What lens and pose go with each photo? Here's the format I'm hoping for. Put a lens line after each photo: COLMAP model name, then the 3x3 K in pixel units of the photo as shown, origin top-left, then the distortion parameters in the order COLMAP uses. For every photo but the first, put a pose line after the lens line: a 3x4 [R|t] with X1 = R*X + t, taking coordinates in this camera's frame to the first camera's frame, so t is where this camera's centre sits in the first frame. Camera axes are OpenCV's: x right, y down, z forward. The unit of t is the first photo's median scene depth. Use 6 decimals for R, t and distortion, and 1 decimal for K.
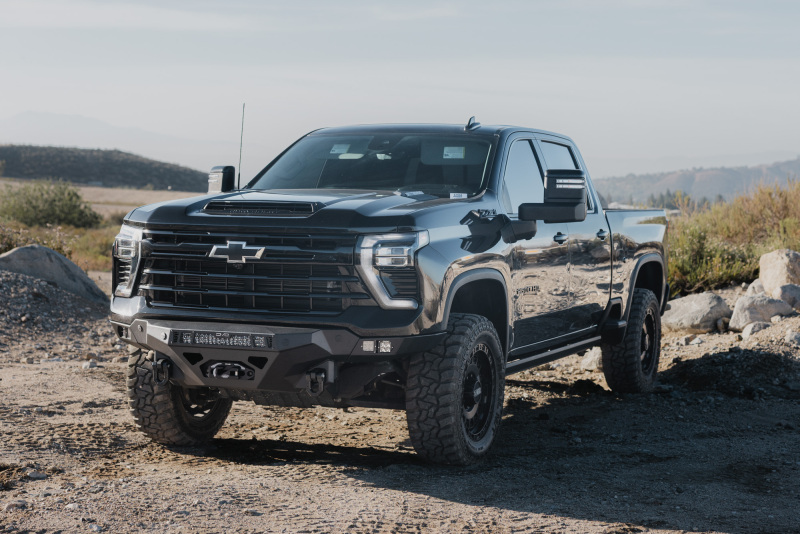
lens RADIAL K [[1499.5, 0, 437.2], [0, 1499.5, 226.8], [0, 0, 1]] dist [0.054897, 0.000000]
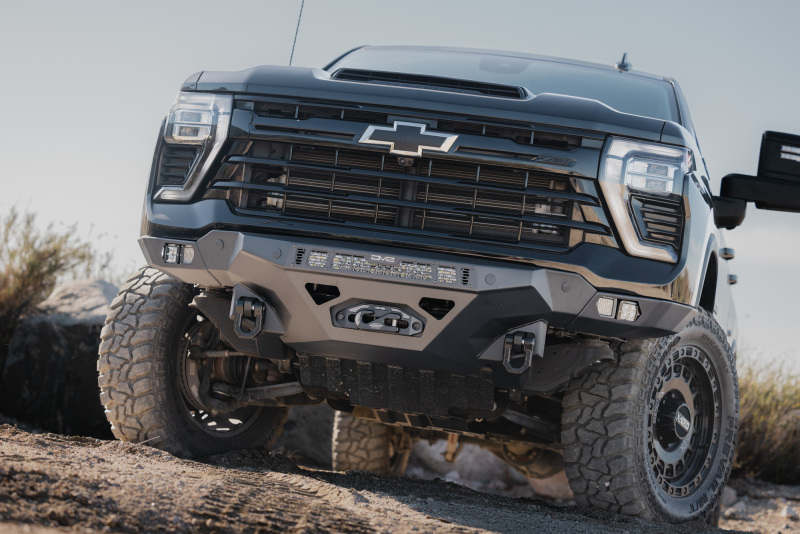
lens RADIAL K [[2252.2, 0, 401.2], [0, 2252.2, 266.0], [0, 0, 1]] dist [0.023122, 0.000000]
pose [[0.970509, 0.138905, 0.197023, -0.310798], [-0.118369, 0.986578, -0.112485, 0.174387], [-0.210004, 0.085846, 0.973925, 0.071699]]
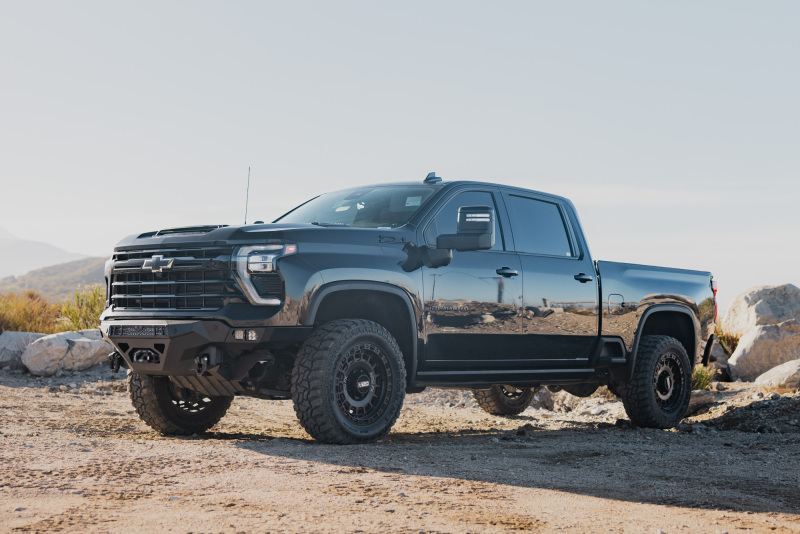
lens RADIAL K [[1281.3, 0, 460.6], [0, 1281.3, 217.1], [0, 0, 1]] dist [0.037366, 0.000000]
pose [[0.951303, -0.032476, -0.306542, 0.436933], [-0.004986, 0.992684, -0.120641, 0.105428], [0.308217, 0.116294, 0.944181, 0.045015]]
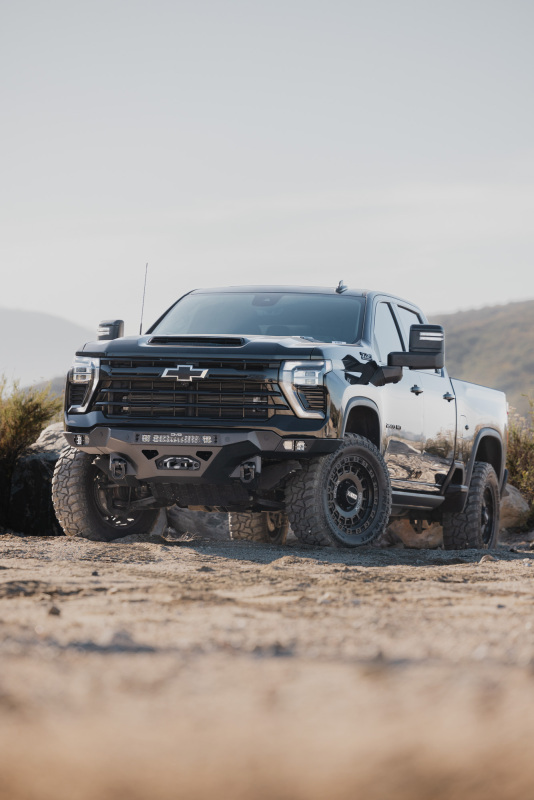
lens RADIAL K [[3645.9, 0, 251.3], [0, 3645.9, 432.3], [0, 0, 1]] dist [0.351768, 0.000000]
pose [[0.995621, 0.020980, 0.091092, -0.354498], [-0.015962, 0.998333, -0.055464, 0.236301], [-0.092104, 0.053767, 0.994297, -2.087711]]
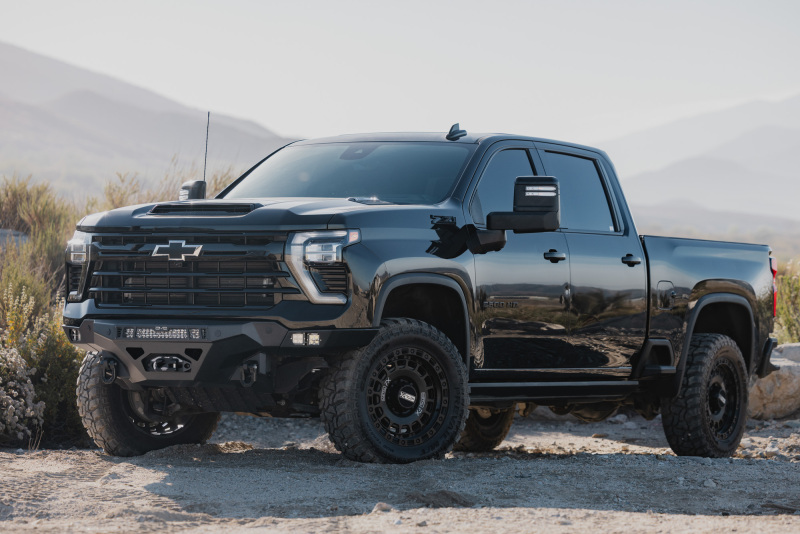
lens RADIAL K [[3160.6, 0, 394.4], [0, 3160.6, 270.8], [0, 0, 1]] dist [0.019738, 0.000000]
pose [[0.988519, -0.004071, -0.151040, 0.337755], [-0.002517, 0.999054, -0.043405, 0.122593], [0.151074, 0.043287, 0.987574, -1.110766]]
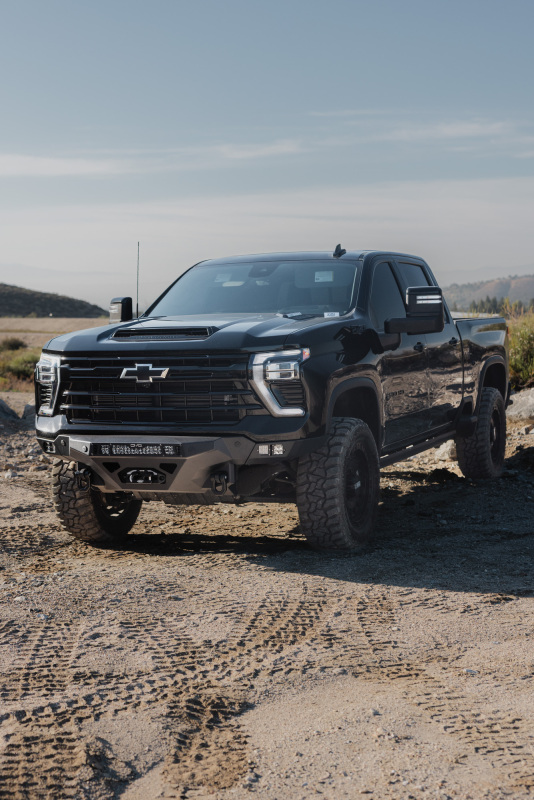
lens RADIAL K [[1311.4, 0, 269.2], [0, 1311.4, 405.5], [0, 0, 1]] dist [0.041801, 0.000000]
pose [[0.998865, -0.045058, -0.015445, -0.023460], [0.045785, 0.997674, 0.050501, -0.004657], [0.013134, -0.051151, 0.998605, -0.001191]]
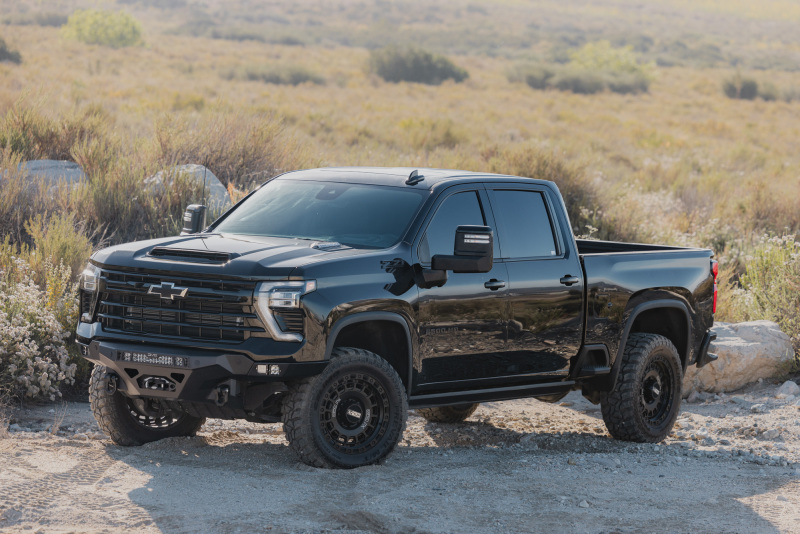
lens RADIAL K [[3669.5, 0, 401.4], [0, 3669.5, 265.2], [0, 0, 1]] dist [0.078840, 0.000000]
pose [[0.979795, 0.038171, -0.196330, 0.654534], [-0.032765, 0.998991, 0.030714, -0.104349], [0.197304, -0.023661, 0.980057, -1.959421]]
